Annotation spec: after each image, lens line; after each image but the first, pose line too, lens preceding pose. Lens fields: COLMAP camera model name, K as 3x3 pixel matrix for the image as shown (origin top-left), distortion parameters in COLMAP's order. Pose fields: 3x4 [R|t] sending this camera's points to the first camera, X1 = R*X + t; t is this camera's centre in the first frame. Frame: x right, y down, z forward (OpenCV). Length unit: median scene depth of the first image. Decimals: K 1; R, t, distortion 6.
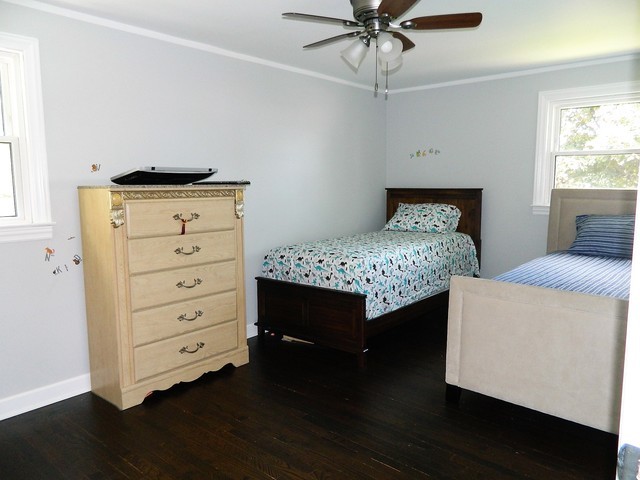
lens RADIAL K [[481.4, 0, 320.1], [0, 481.4, 240.2], [0, 0, 1]] dist [0.002475, -0.013910]
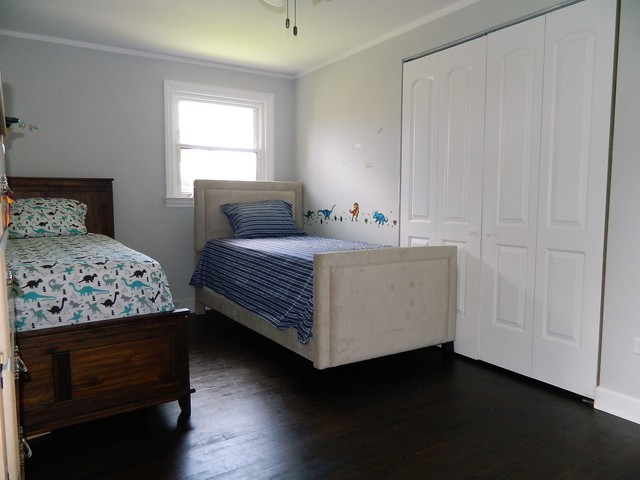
lens RADIAL K [[481.4, 0, 318.8], [0, 481.4, 239.6], [0, 0, 1]] dist [0.002475, -0.013910]
pose [[0.298113, -0.076834, 0.951433, -0.420645], [0.116439, 0.992238, 0.043645, 0.003227], [-0.947402, 0.097773, 0.304746, 0.483405]]
